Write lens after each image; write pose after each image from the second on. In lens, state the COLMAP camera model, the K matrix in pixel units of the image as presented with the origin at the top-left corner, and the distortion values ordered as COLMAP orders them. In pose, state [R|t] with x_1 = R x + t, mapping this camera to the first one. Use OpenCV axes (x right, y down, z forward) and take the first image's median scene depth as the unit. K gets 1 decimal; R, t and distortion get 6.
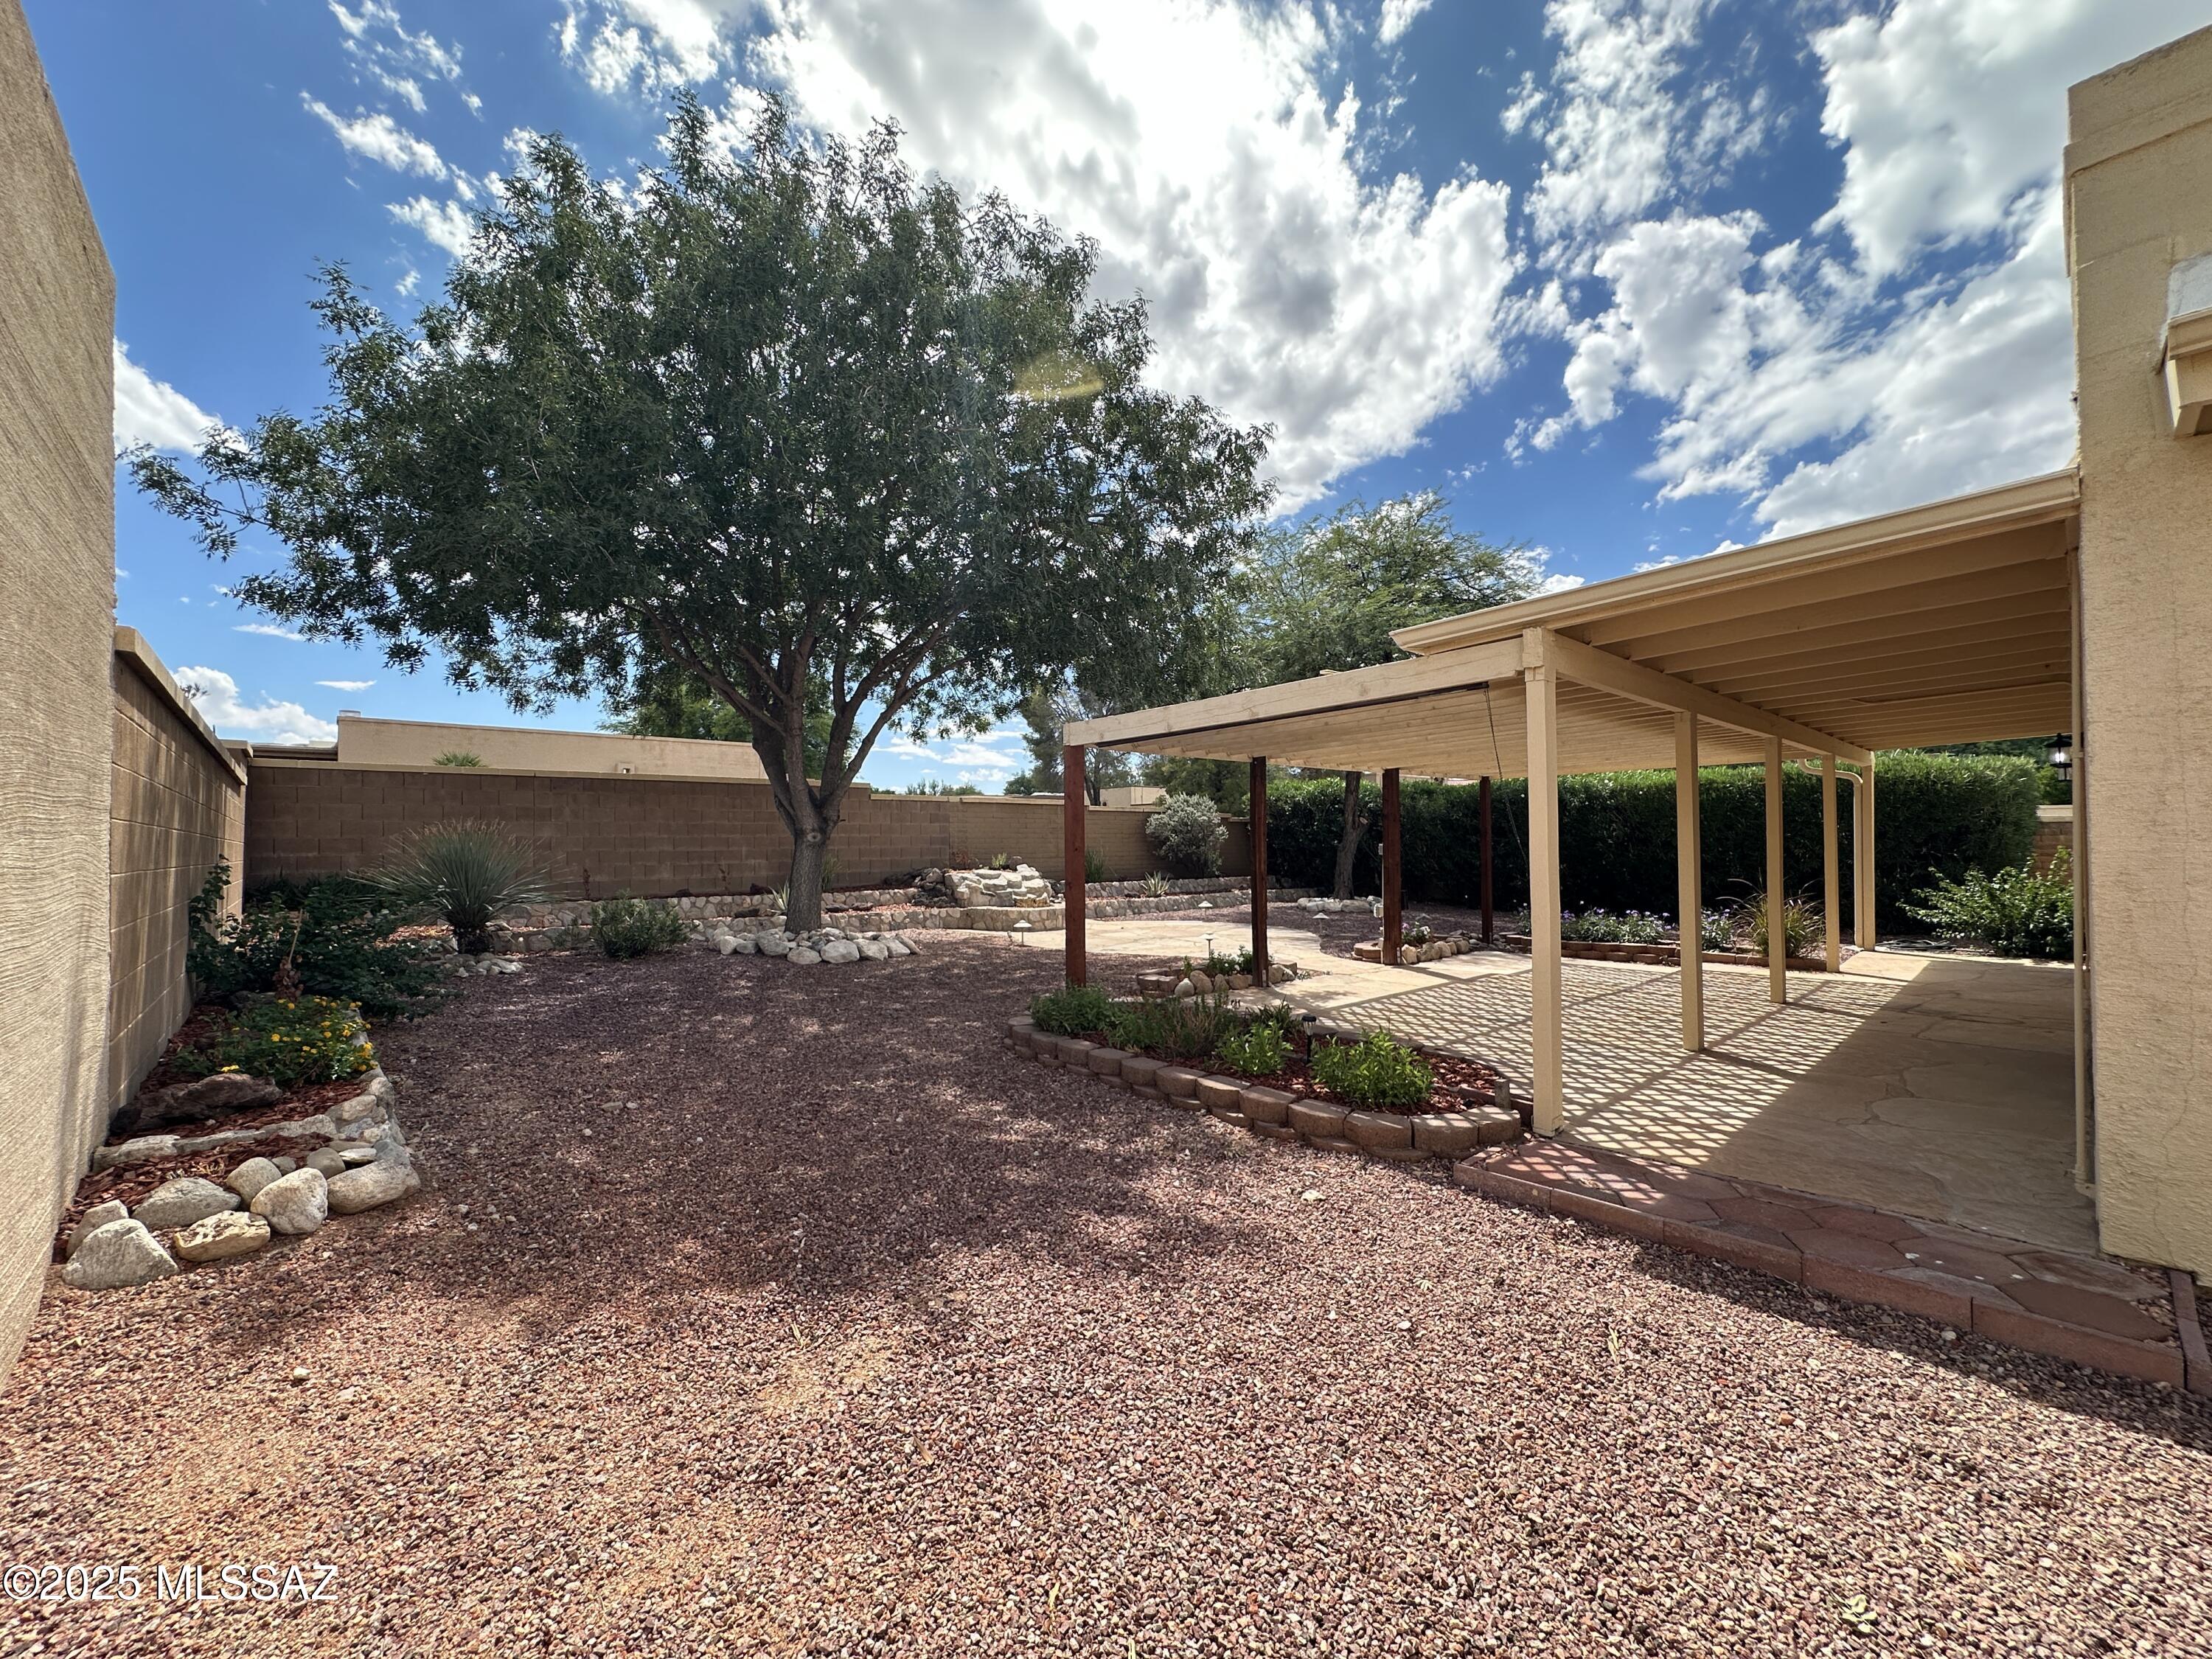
lens RADIAL K [[884.1, 0, 1107.3], [0, 884.1, 820.5], [0, 0, 1]] dist [-0.004520, 0.000859]
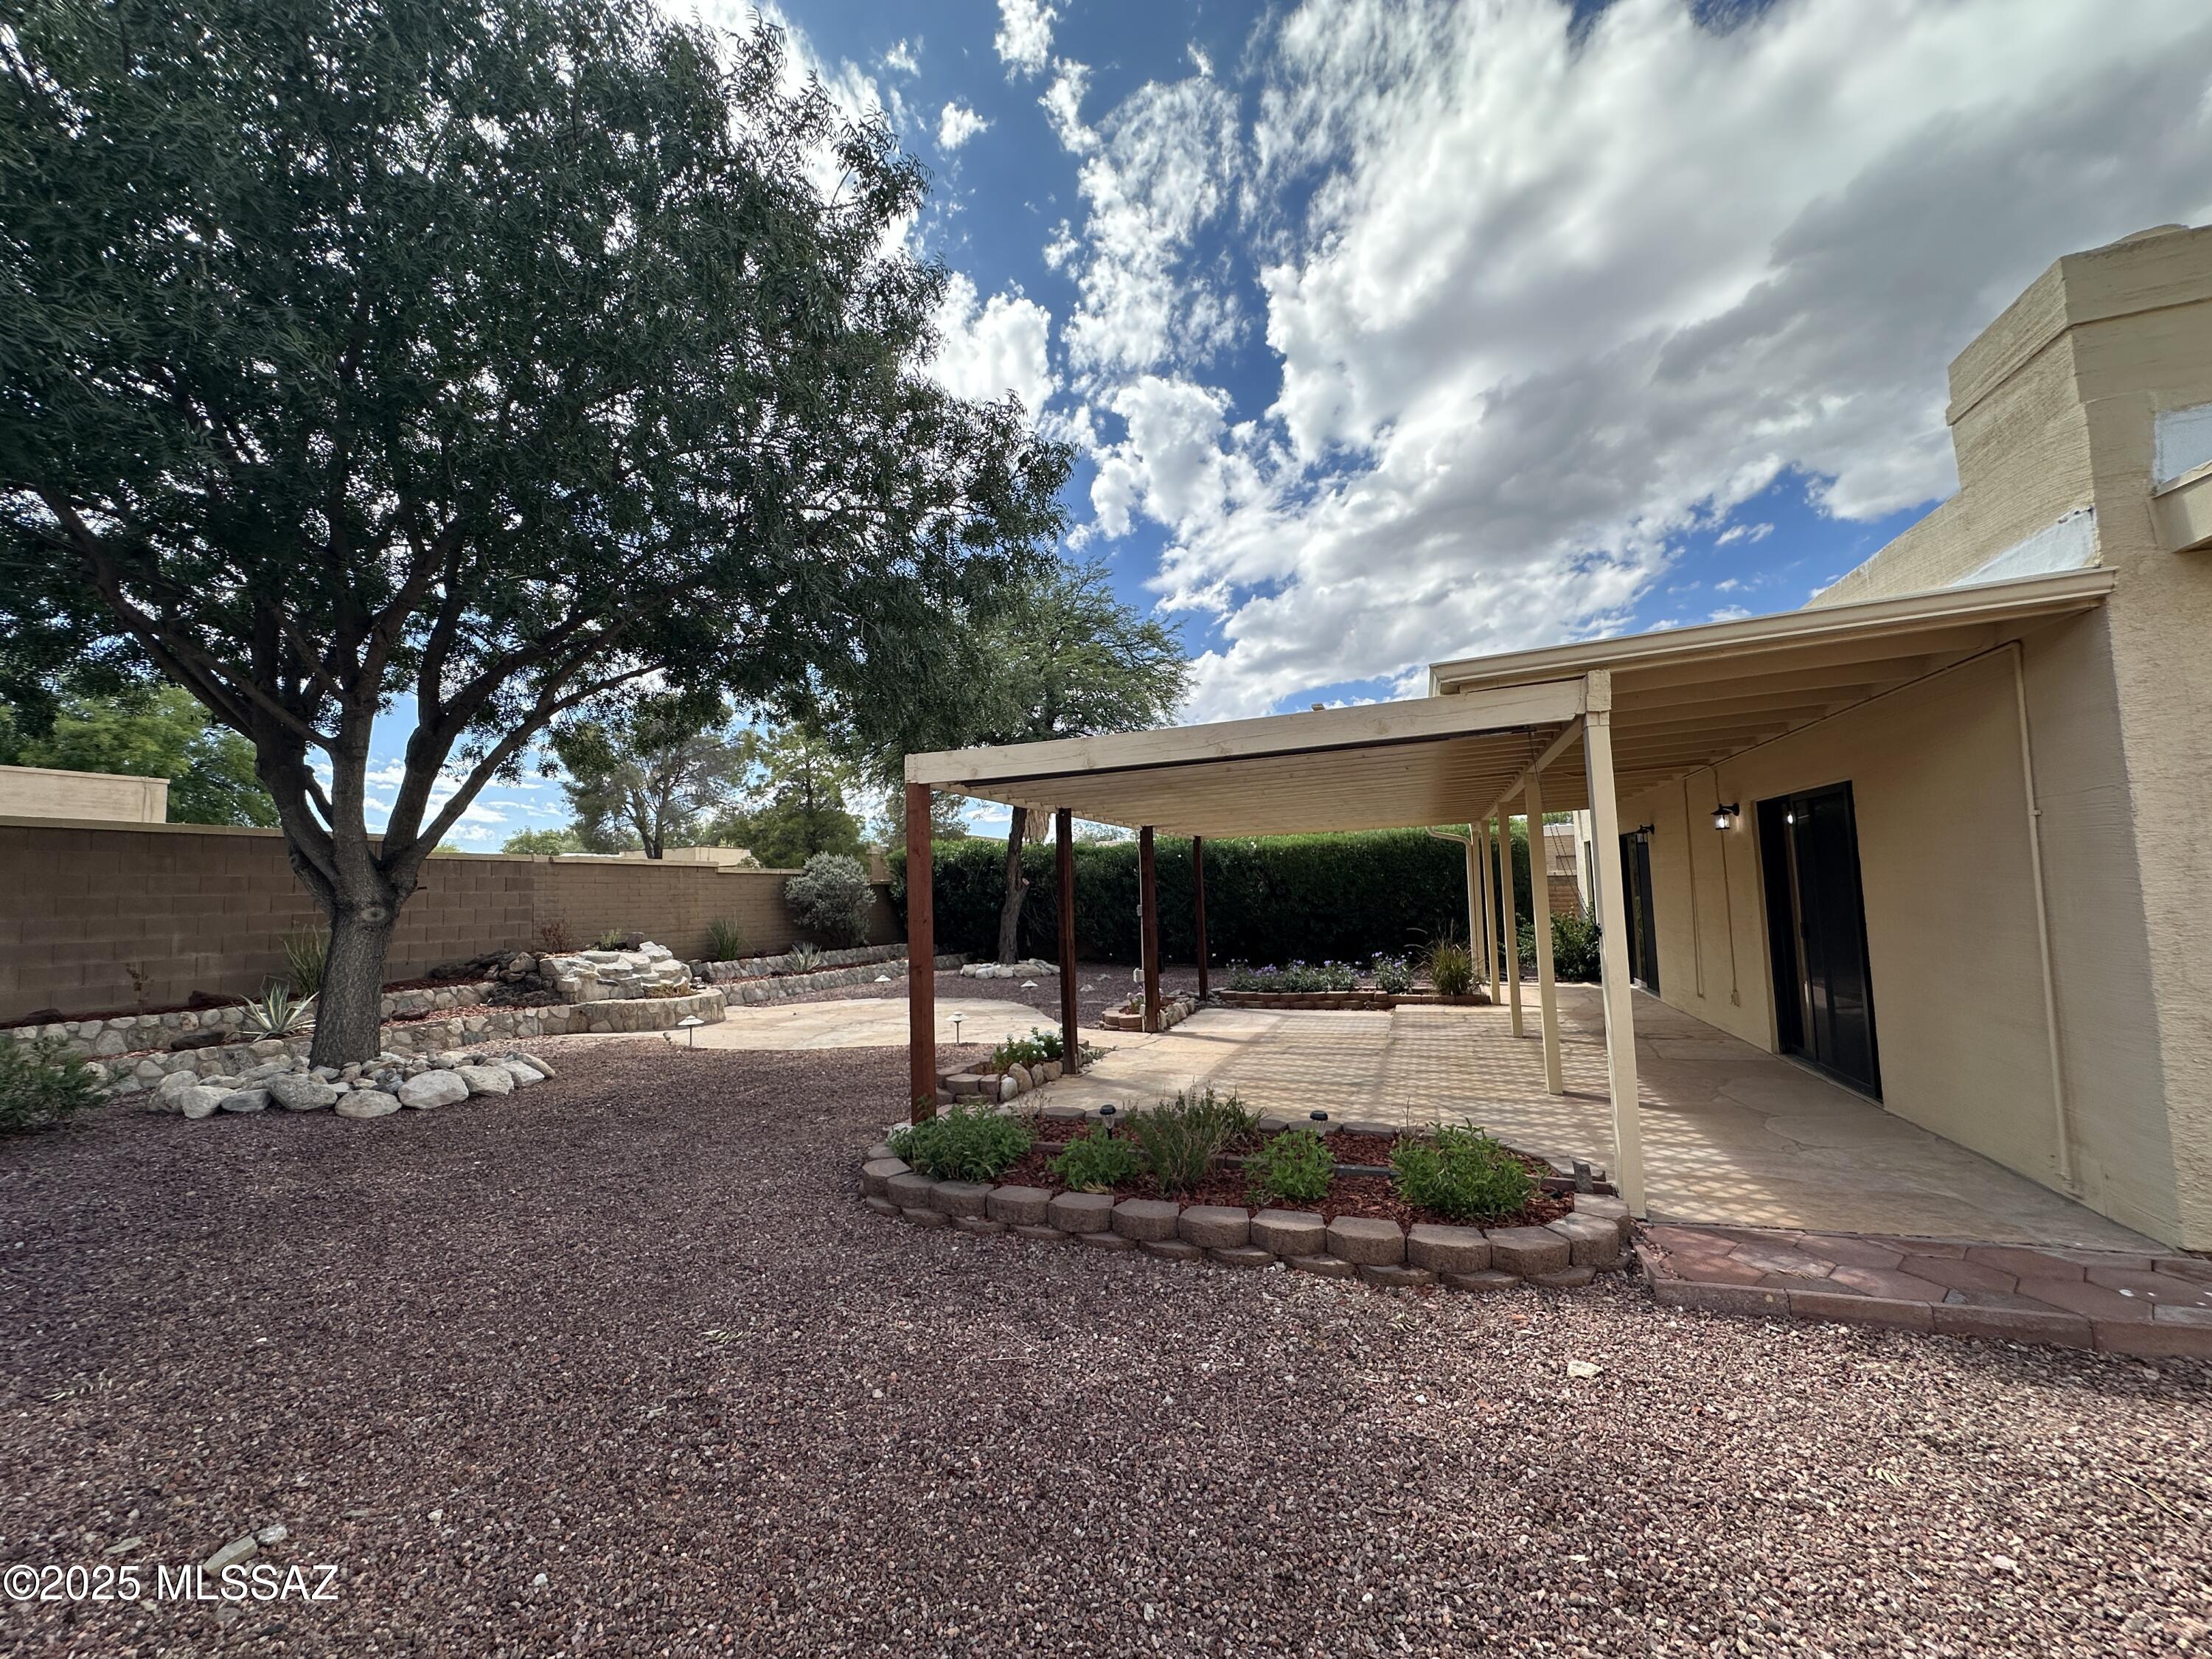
lens RADIAL K [[884.1, 0, 1102.0], [0, 884.1, 843.5], [0, 0, 1]] dist [-0.004520, 0.000859]
pose [[0.880229, 0.008479, 0.474473, -0.098256], [0.012678, 0.999063, -0.041374, -0.000286], [-0.474379, 0.042433, 0.879297, 0.100314]]
